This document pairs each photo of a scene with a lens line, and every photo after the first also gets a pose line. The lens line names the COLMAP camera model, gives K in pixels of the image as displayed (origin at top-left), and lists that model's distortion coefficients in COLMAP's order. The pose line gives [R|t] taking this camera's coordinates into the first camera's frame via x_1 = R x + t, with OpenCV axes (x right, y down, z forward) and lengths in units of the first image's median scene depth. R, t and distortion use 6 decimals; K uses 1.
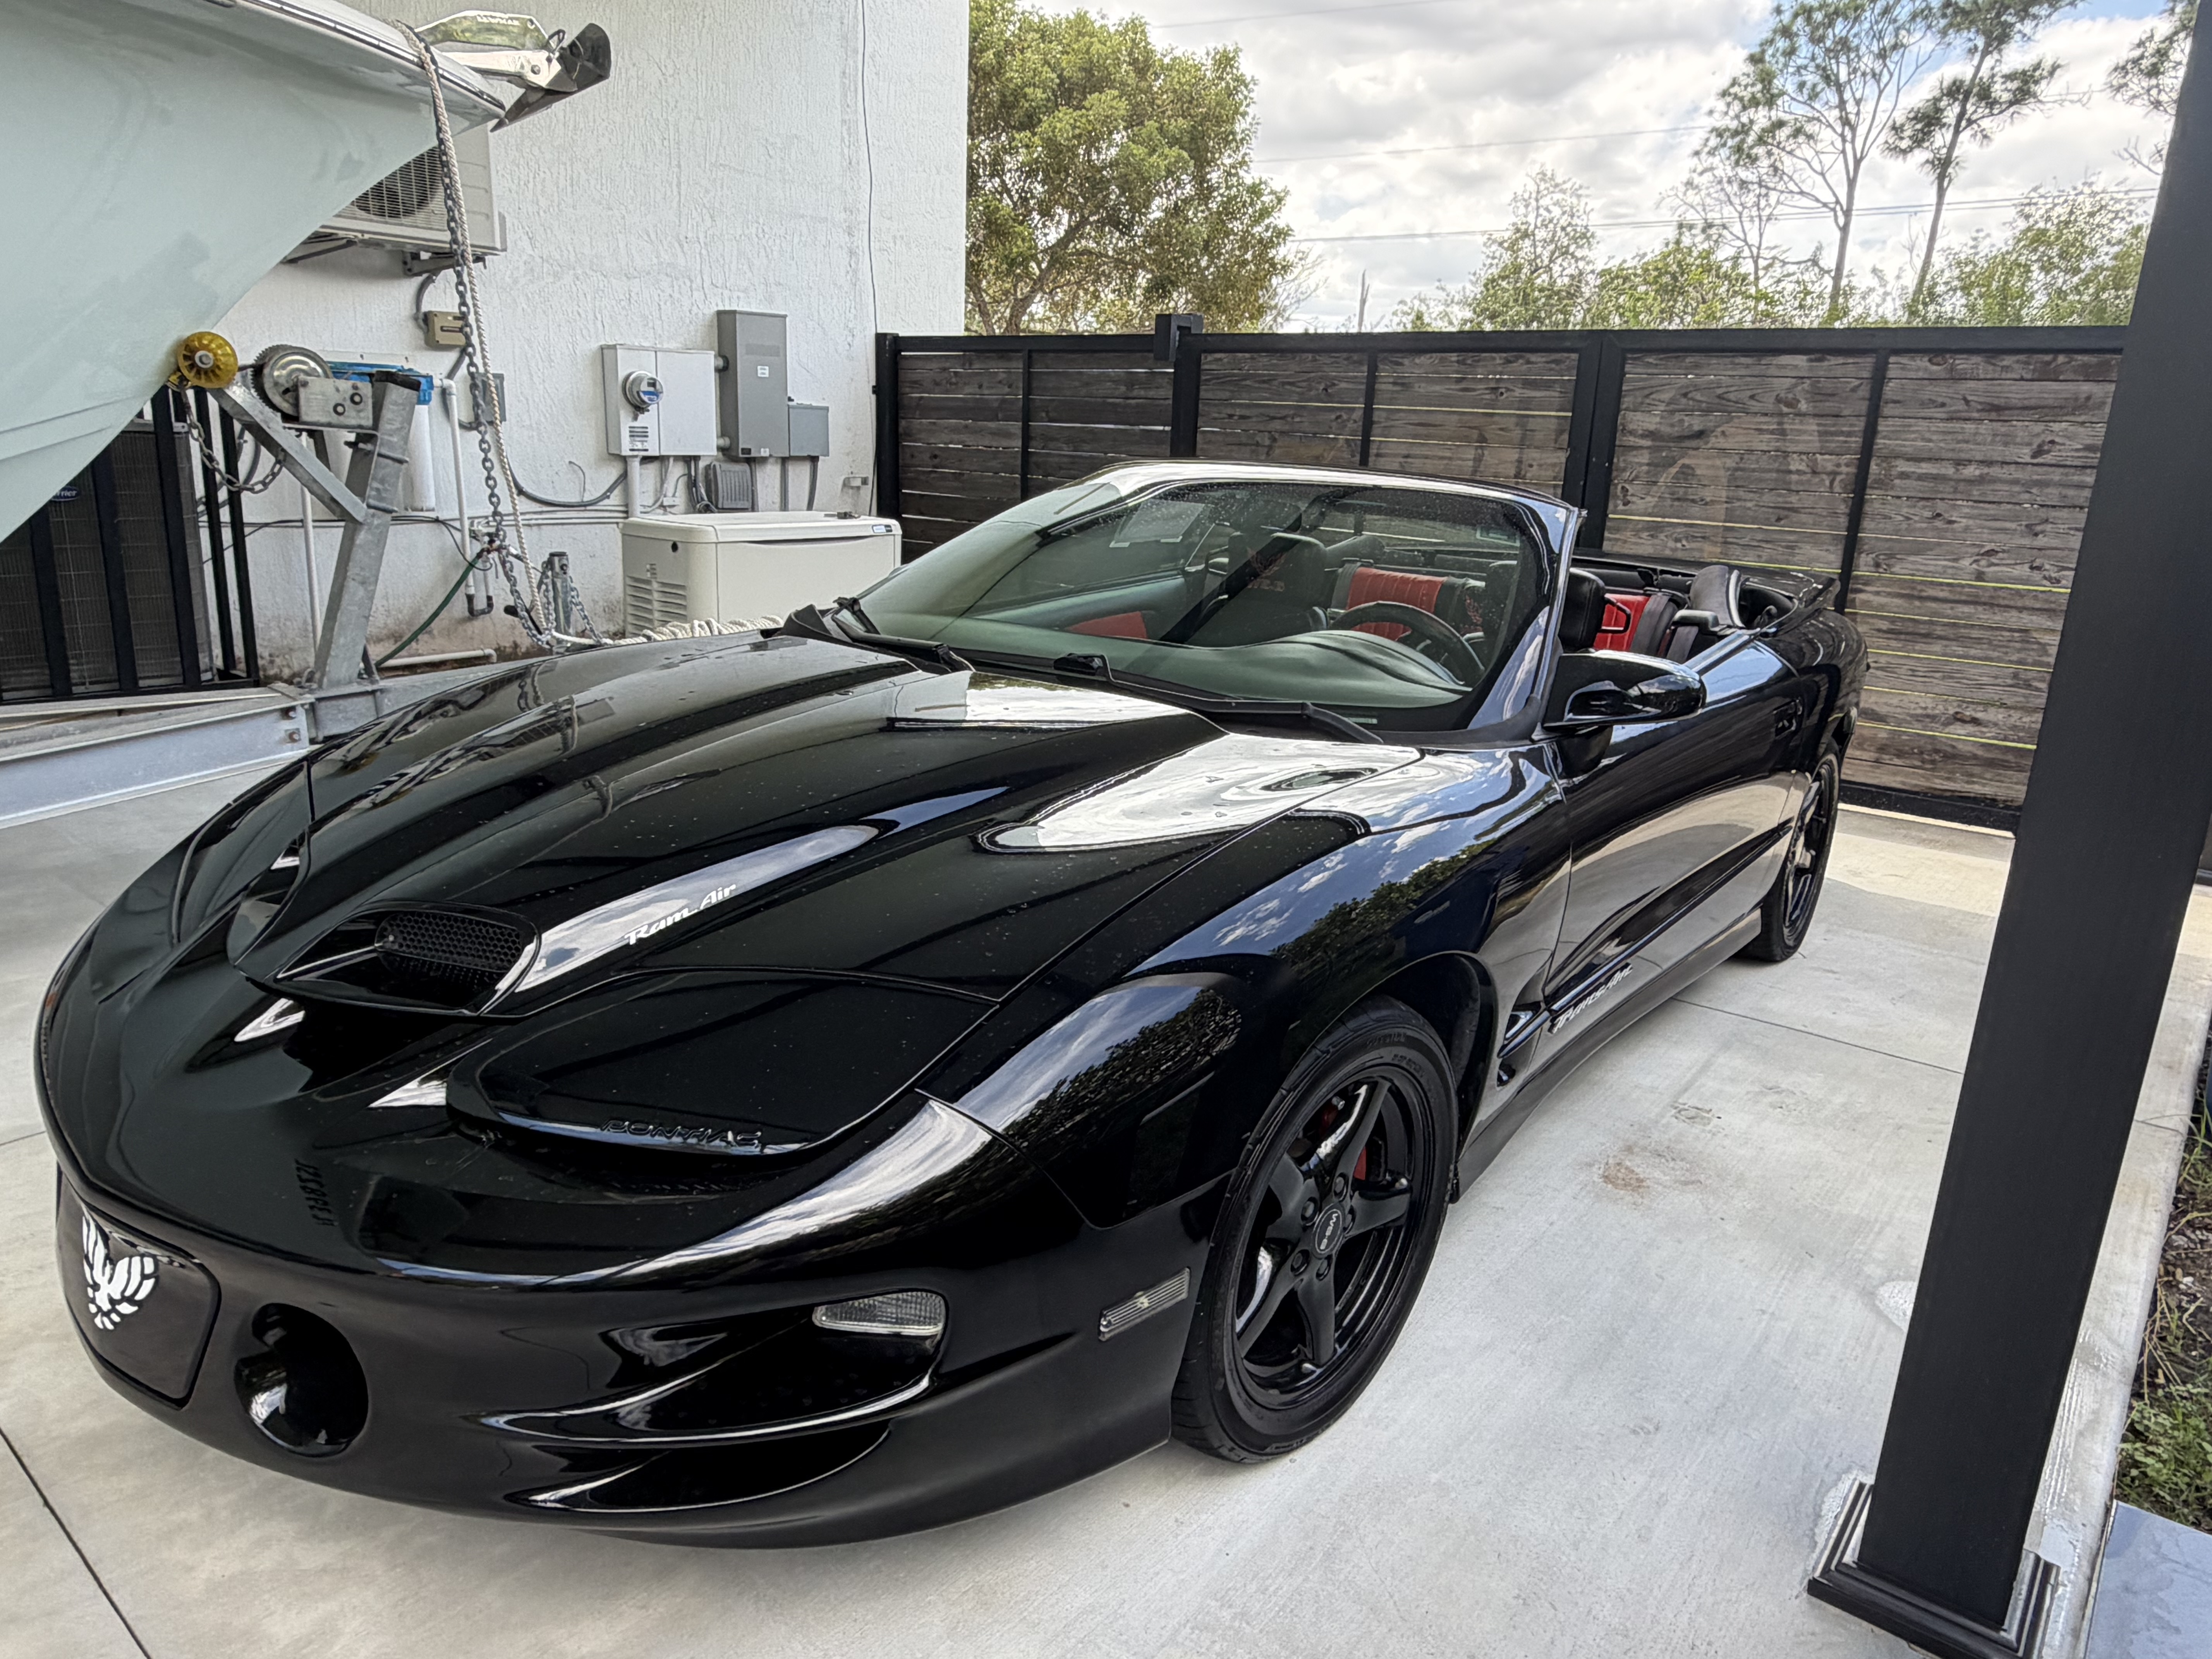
lens RADIAL K [[1484.4, 0, 1106.0], [0, 1484.4, 829.5], [0, 0, 1]] dist [-0.002708, 0.004274]
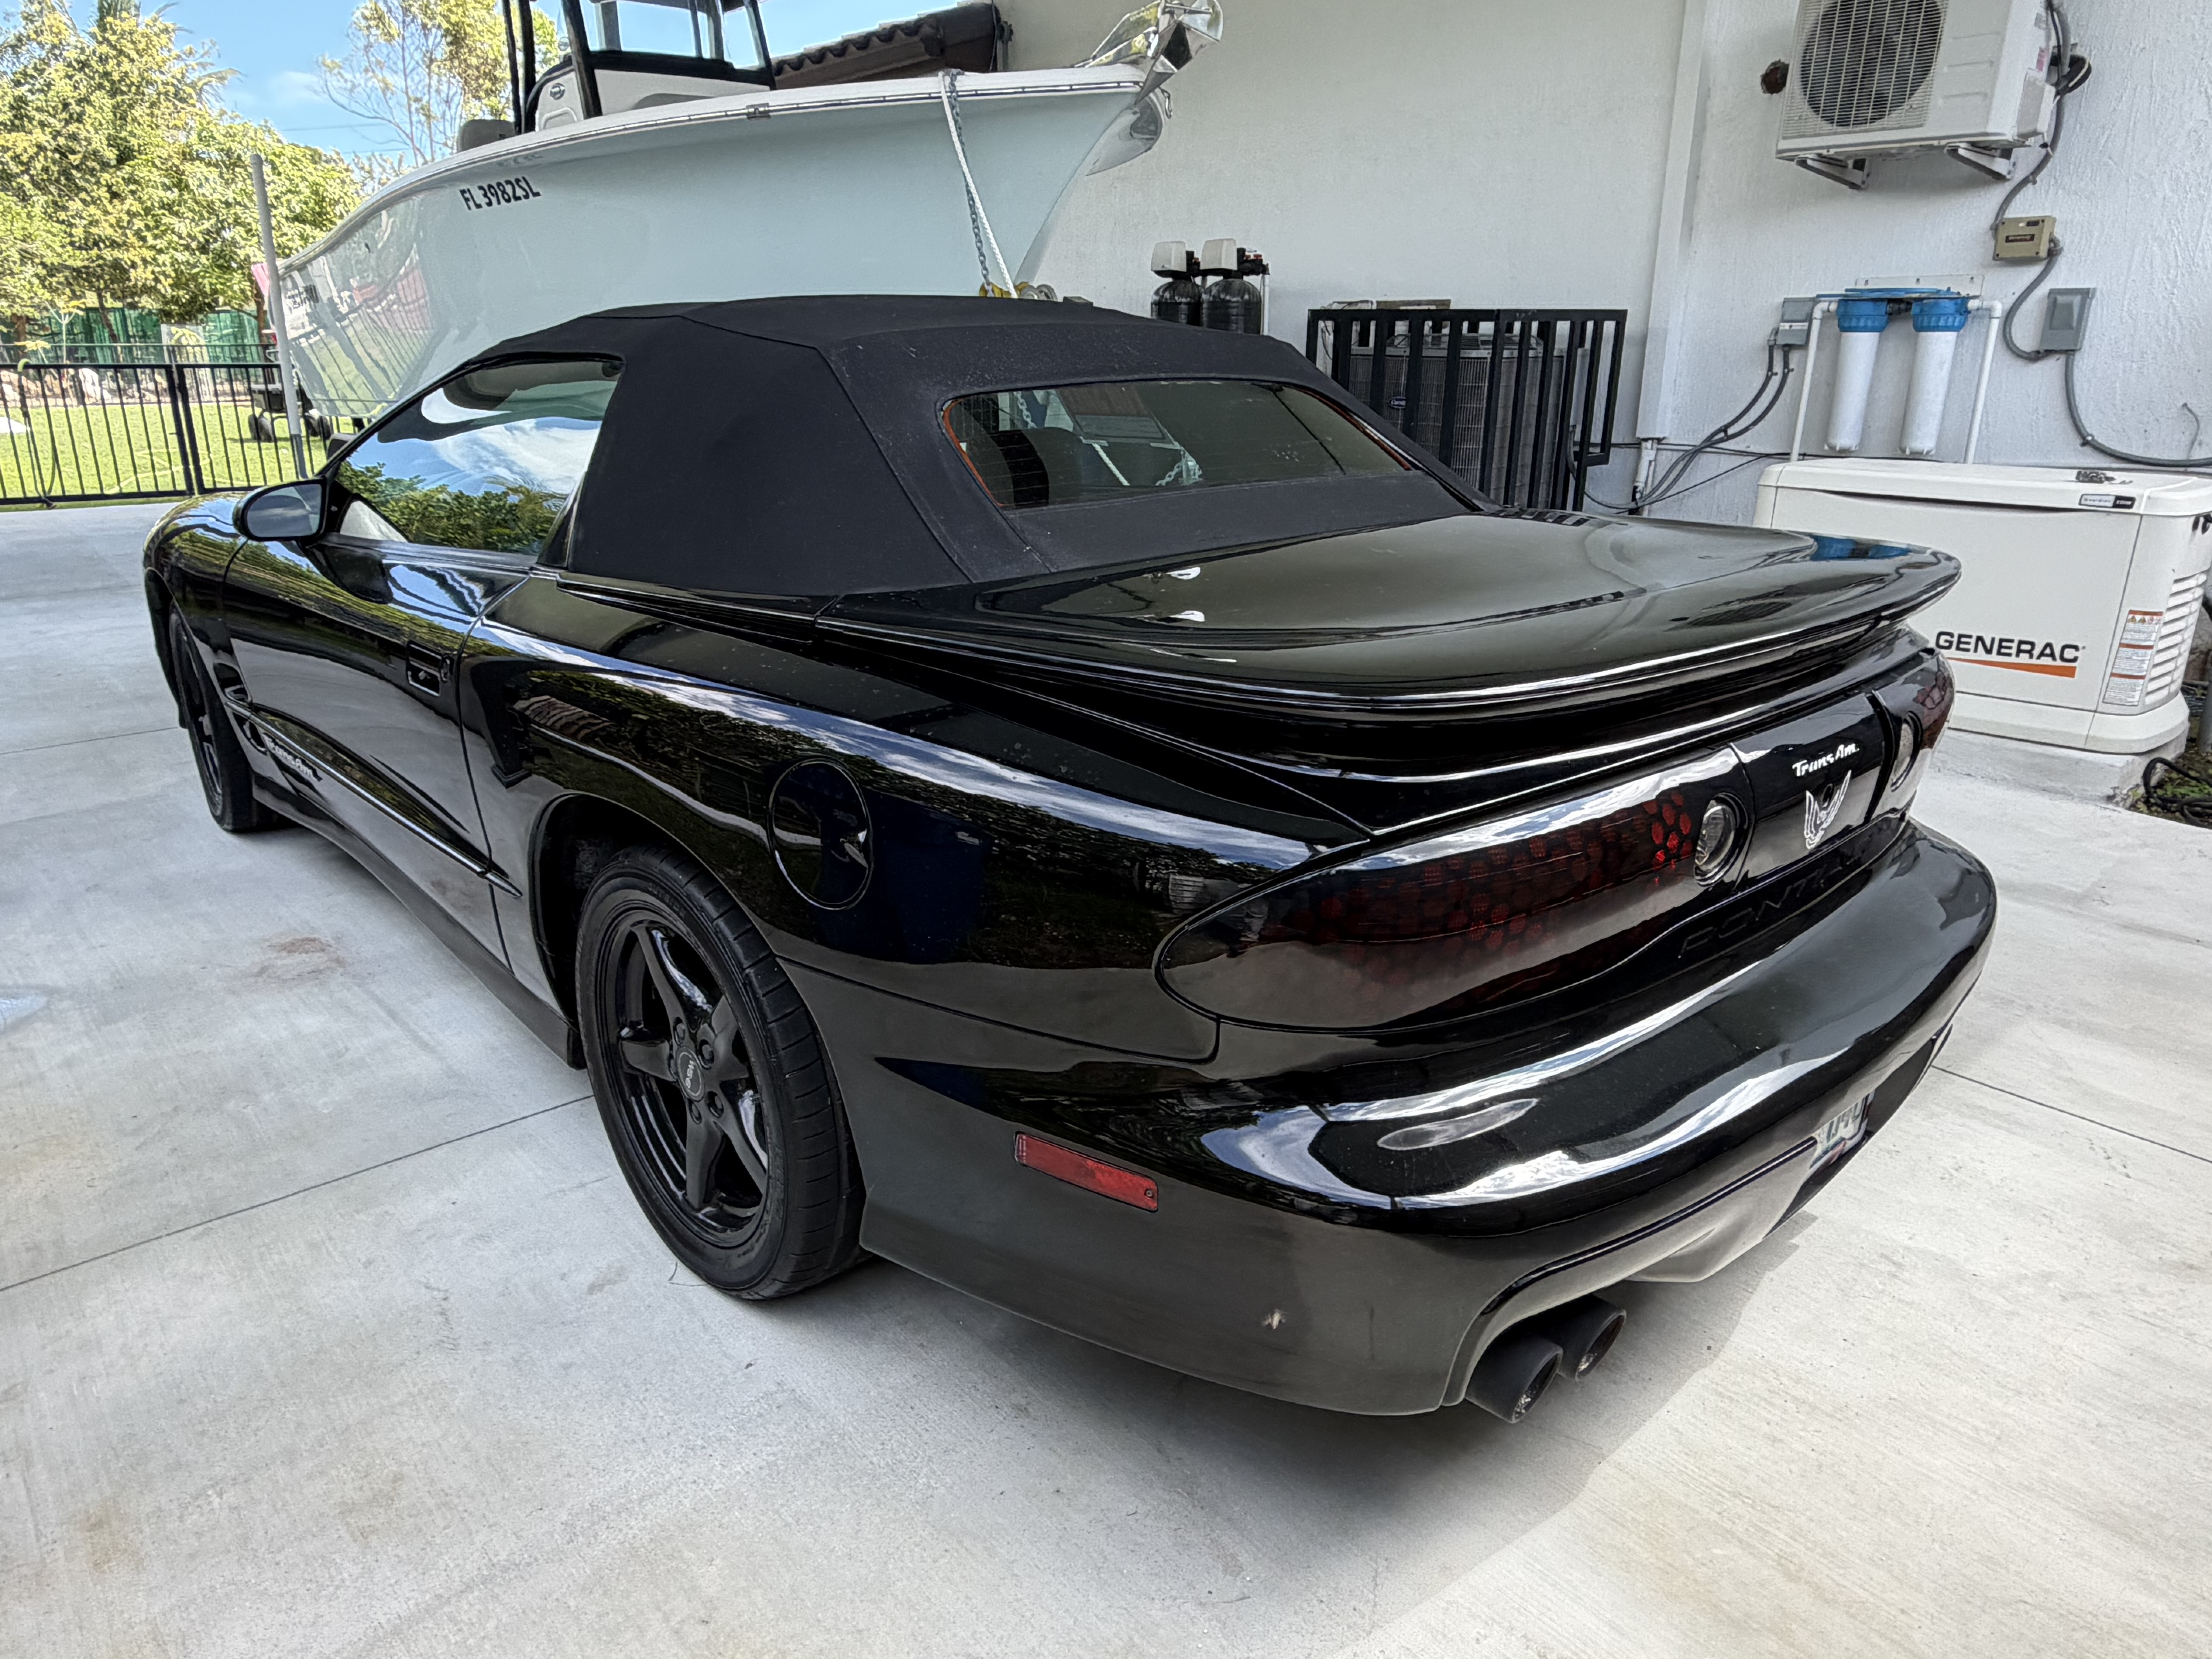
lens RADIAL K [[1488.3, 0, 1098.8], [0, 1488.3, 829.8], [0, 0, 1]] dist [-0.001167, 0.000697]
pose [[-0.189969, 0.266494, -0.944930, 0.634555], [-0.277006, 0.908805, 0.311995, -0.179053], [0.941902, 0.321020, -0.098824, 0.822605]]
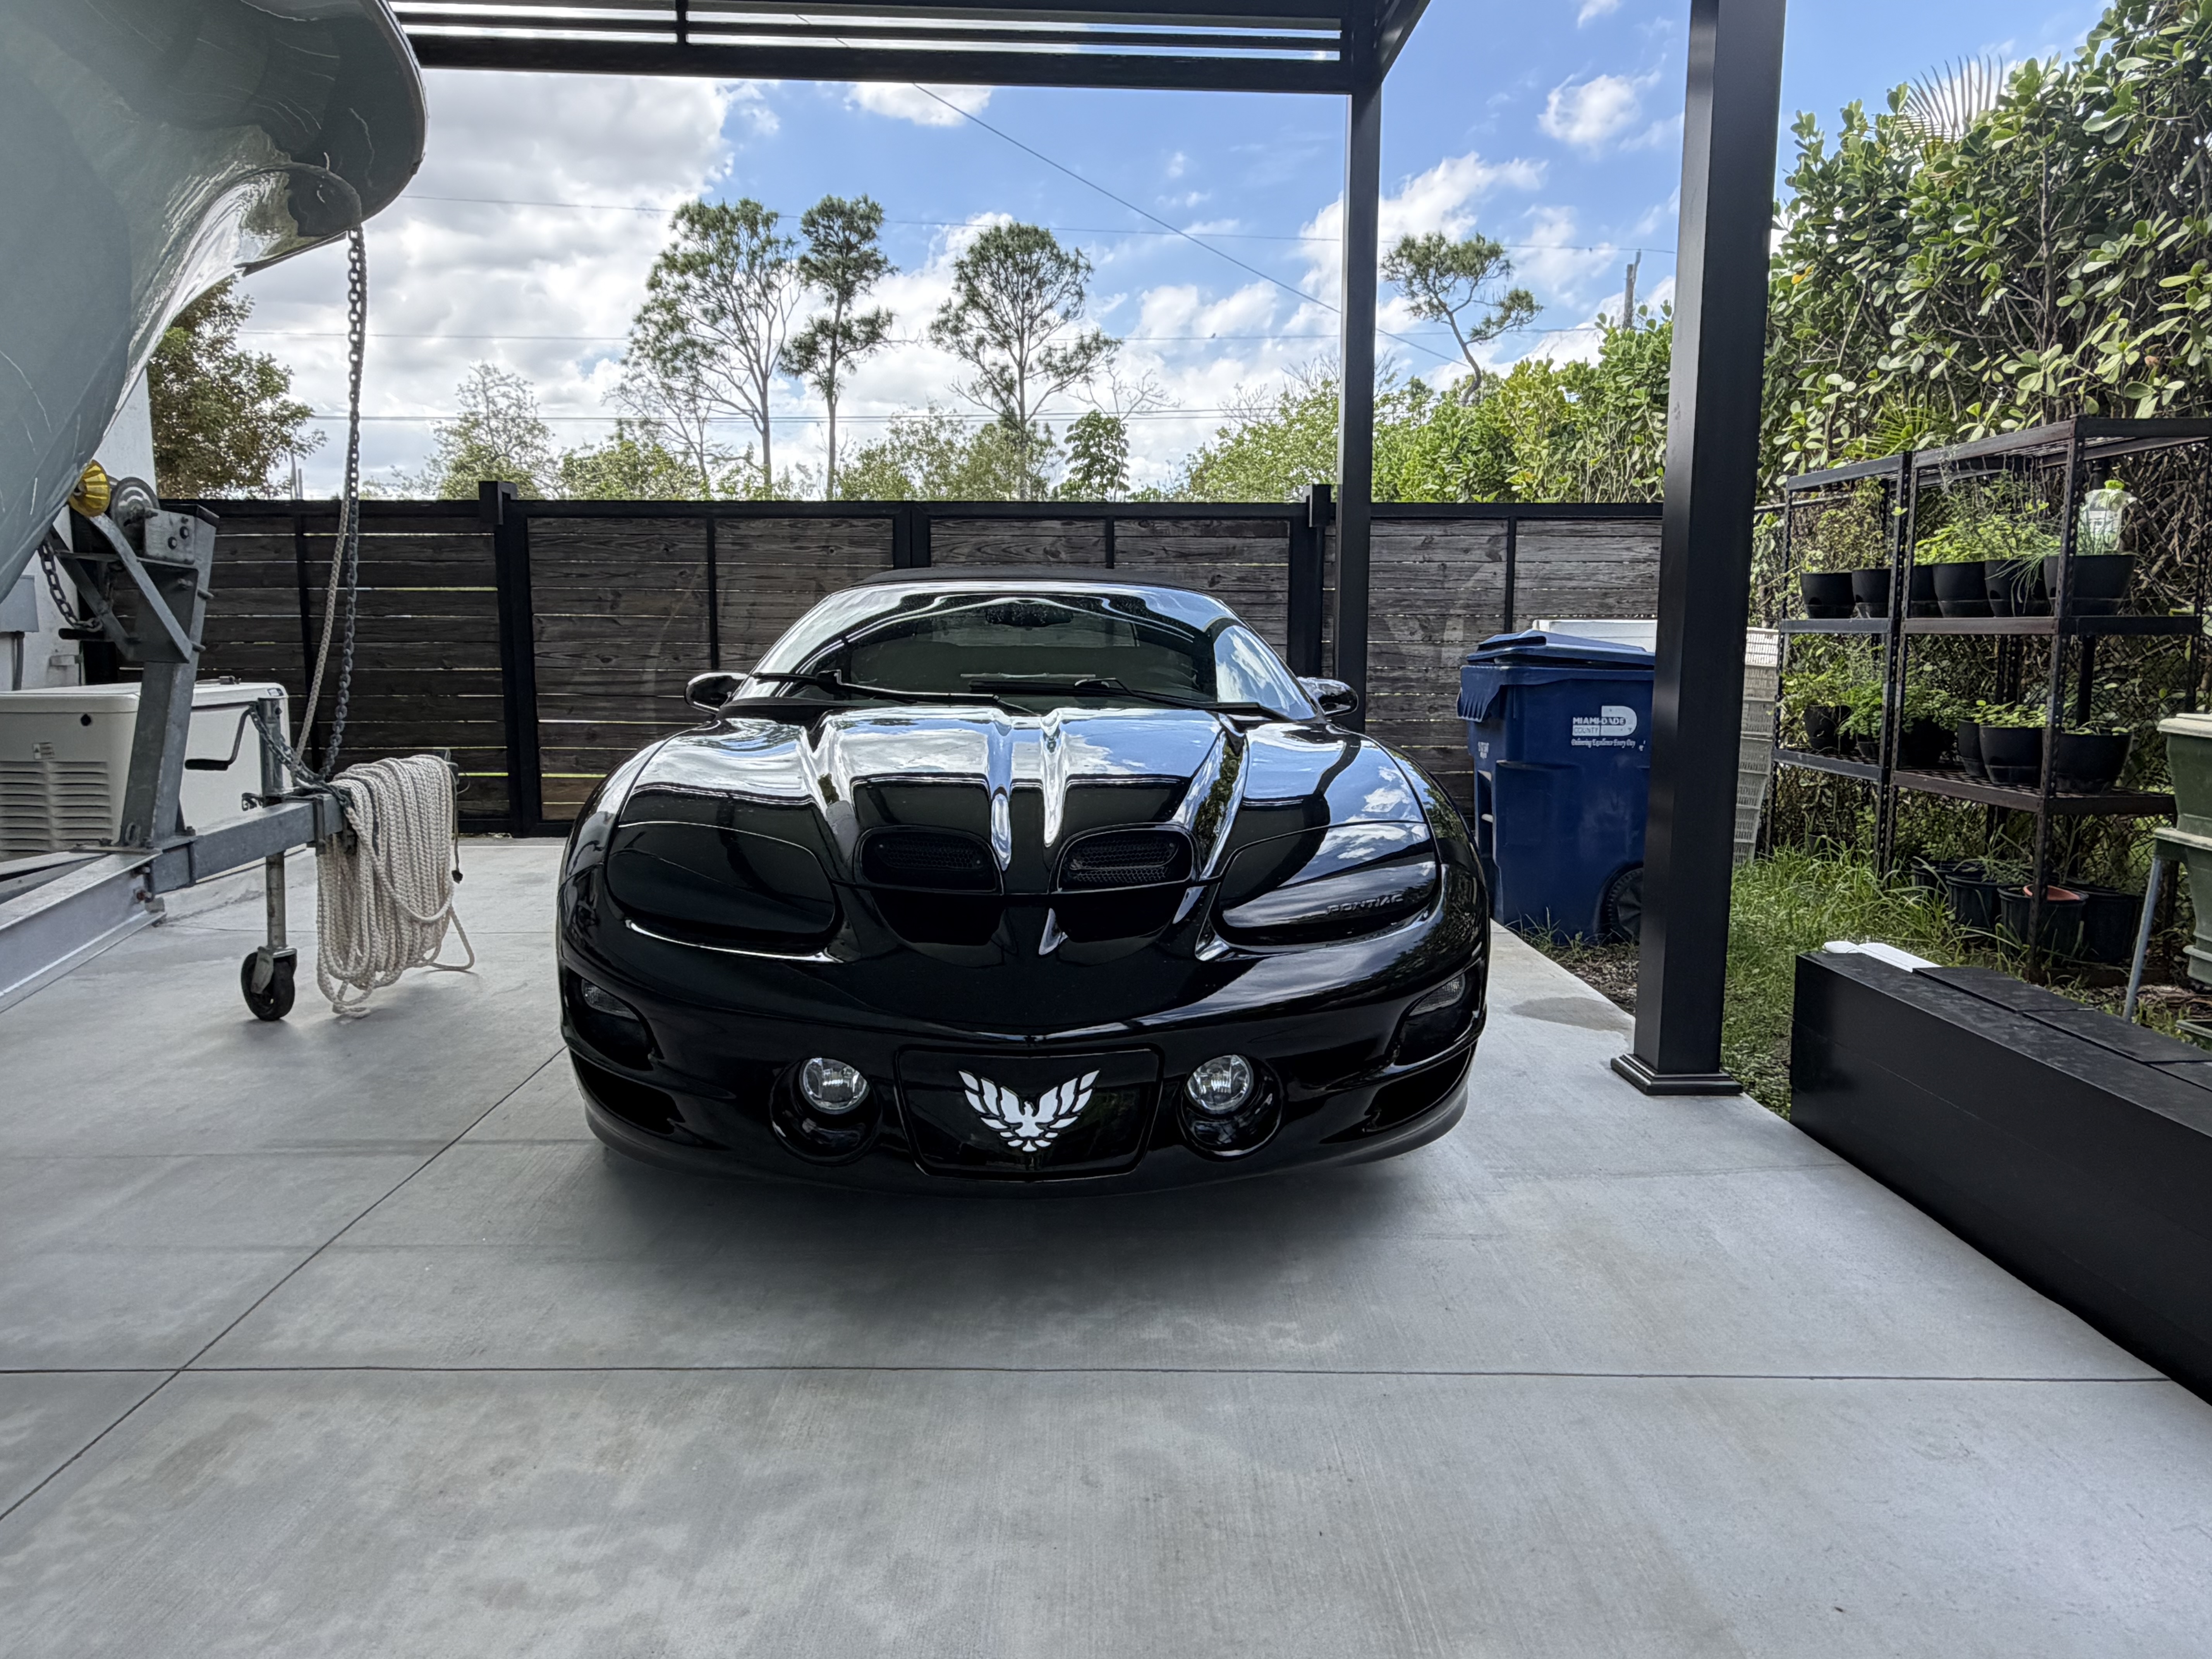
lens RADIAL K [[1495.1, 0, 1109.7], [0, 1495.1, 806.0], [0, 0, 1]] dist [0.001885, 0.000572]
pose [[0.748596, -0.114792, 0.653013, -0.438016], [0.202080, 0.977540, -0.059820, 0.035923], [-0.631480, 0.176742, 0.754980, -0.042566]]
